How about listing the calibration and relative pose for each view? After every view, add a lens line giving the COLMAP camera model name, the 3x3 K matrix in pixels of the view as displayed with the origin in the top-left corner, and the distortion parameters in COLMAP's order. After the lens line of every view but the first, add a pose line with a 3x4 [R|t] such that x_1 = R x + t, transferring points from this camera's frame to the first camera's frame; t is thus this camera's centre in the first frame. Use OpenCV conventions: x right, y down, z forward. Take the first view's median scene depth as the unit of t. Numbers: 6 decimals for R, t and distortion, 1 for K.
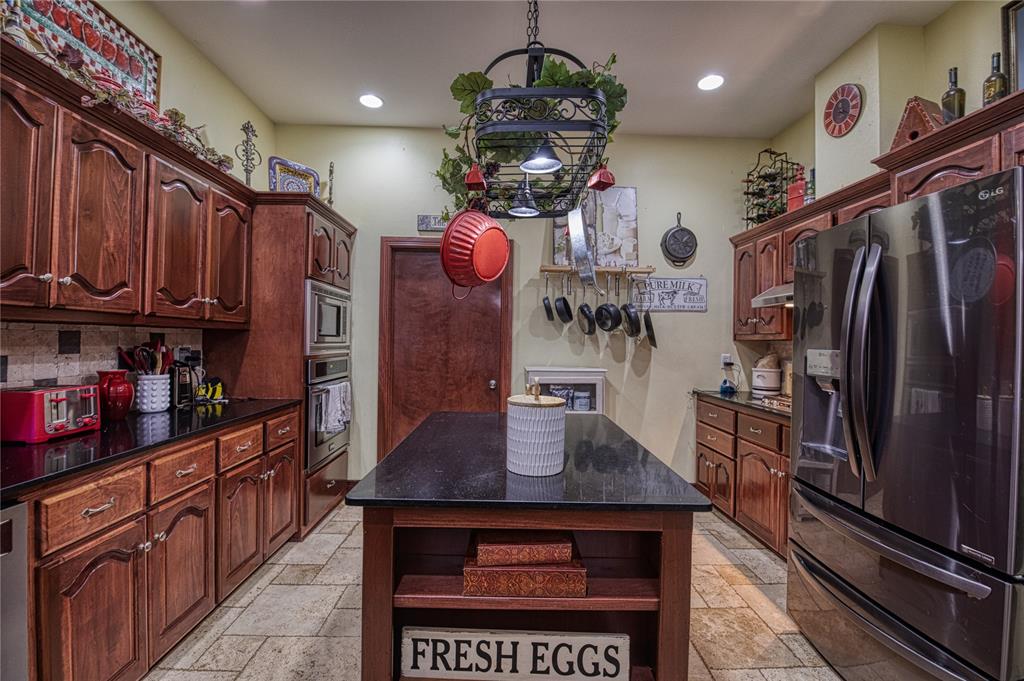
lens RADIAL K [[439.5, 0, 516.4], [0, 439.5, 338.1], [0, 0, 1]] dist [-0.002834, -0.009455]
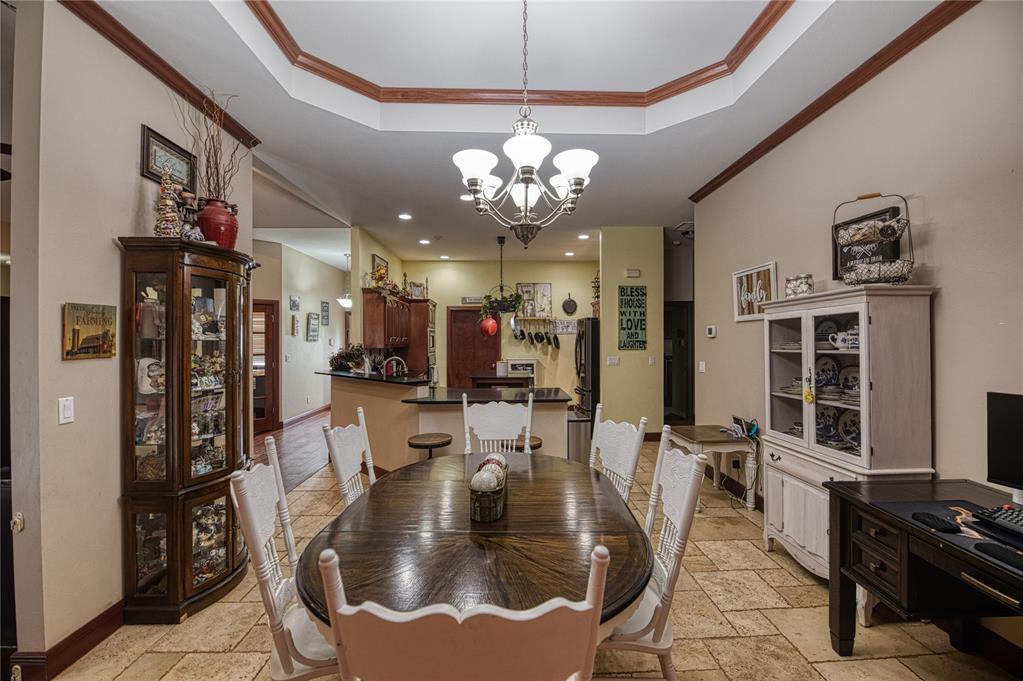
lens RADIAL K [[439.0, 0, 515.9], [0, 439.0, 338.1], [0, 0, 1]] dist [-0.002834, -0.009455]
pose [[0.999789, -0.020515, -0.000438, 0.106826], [0.020515, 0.999790, -0.000103, -0.064503], [0.000440, 0.000094, 1.000000, -2.078718]]
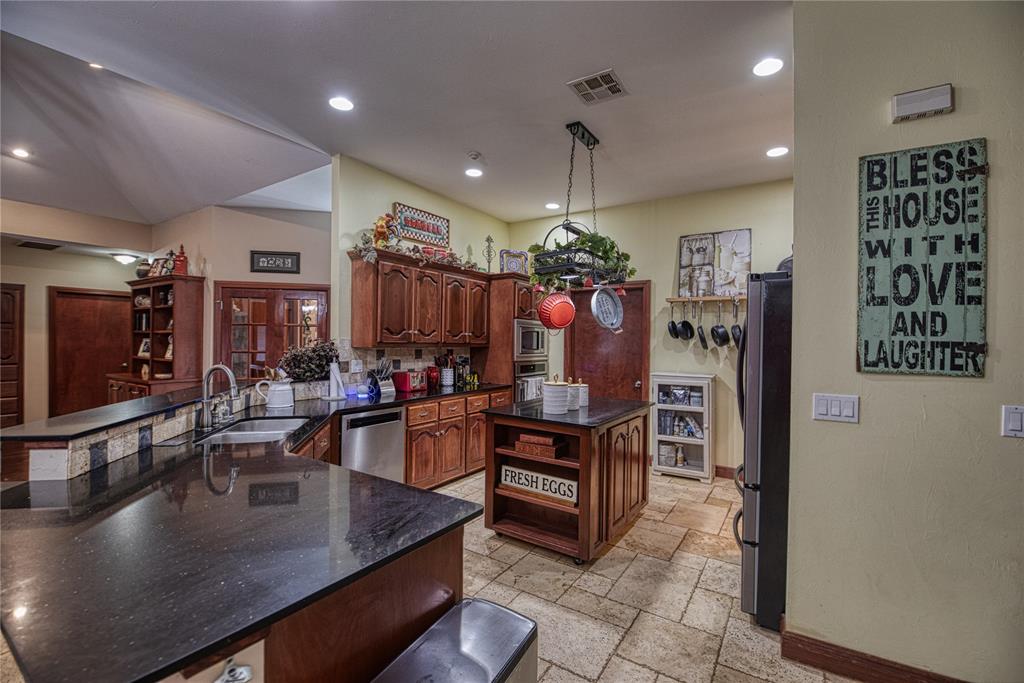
lens RADIAL K [[439.5, 0, 516.4], [0, 439.5, 339.1], [0, 0, 1]] dist [-0.002834, -0.009455]
pose [[0.820383, -0.008266, -0.571754, 0.631119], [0.003643, 0.999951, -0.009228, -0.038121], [0.571802, 0.005488, 0.820373, -0.540318]]
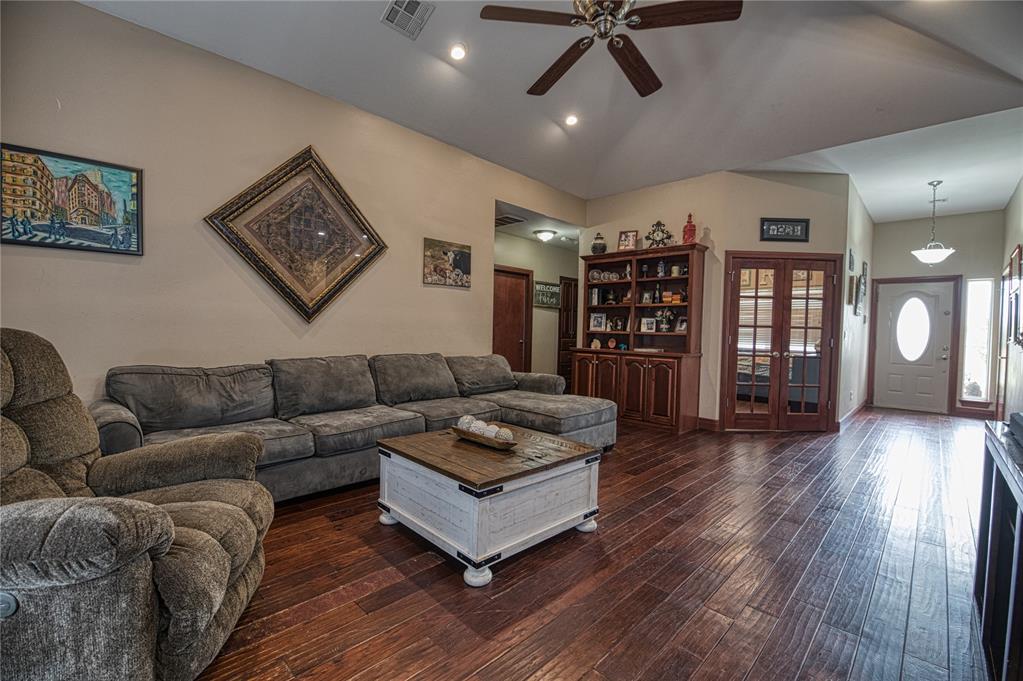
lens RADIAL K [[439.0, 0, 515.9], [0, 439.0, 338.1], [0, 0, 1]] dist [-0.002834, -0.009455]
pose [[0.690271, 0.014719, -0.723401, -1.007140], [-0.011475, 0.999890, 0.009395, 0.048380], [0.723460, 0.001816, 0.690364, -1.734233]]
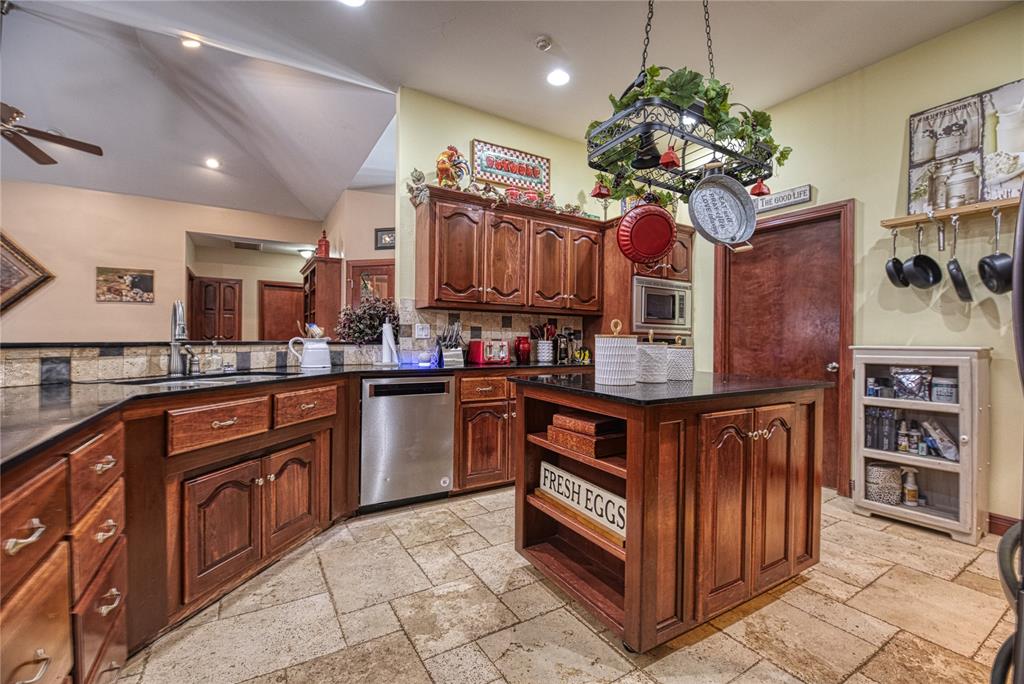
lens RADIAL K [[439.5, 0, 516.4], [0, 439.5, 339.6], [0, 0, 1]] dist [-0.002834, -0.009455]
pose [[0.498205, -0.012841, -0.866964, 0.580259], [0.001803, 0.999904, -0.013773, 0.090106], [0.867058, 0.005299, 0.498180, 0.008470]]
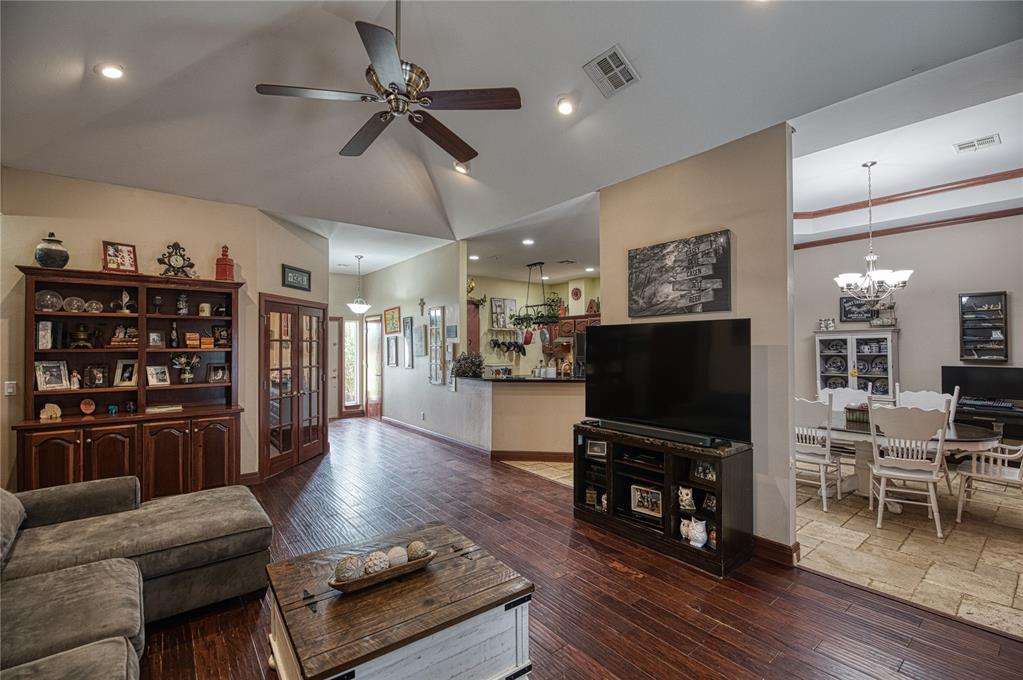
lens RADIAL K [[439.0, 0, 515.9], [0, 439.0, 337.6], [0, 0, 1]] dist [-0.002834, -0.009455]
pose [[0.805421, -0.009030, 0.592634, -2.049093], [0.015118, 0.999872, -0.005311, -0.121790], [-0.592510, 0.013237, 0.805455, -1.867019]]
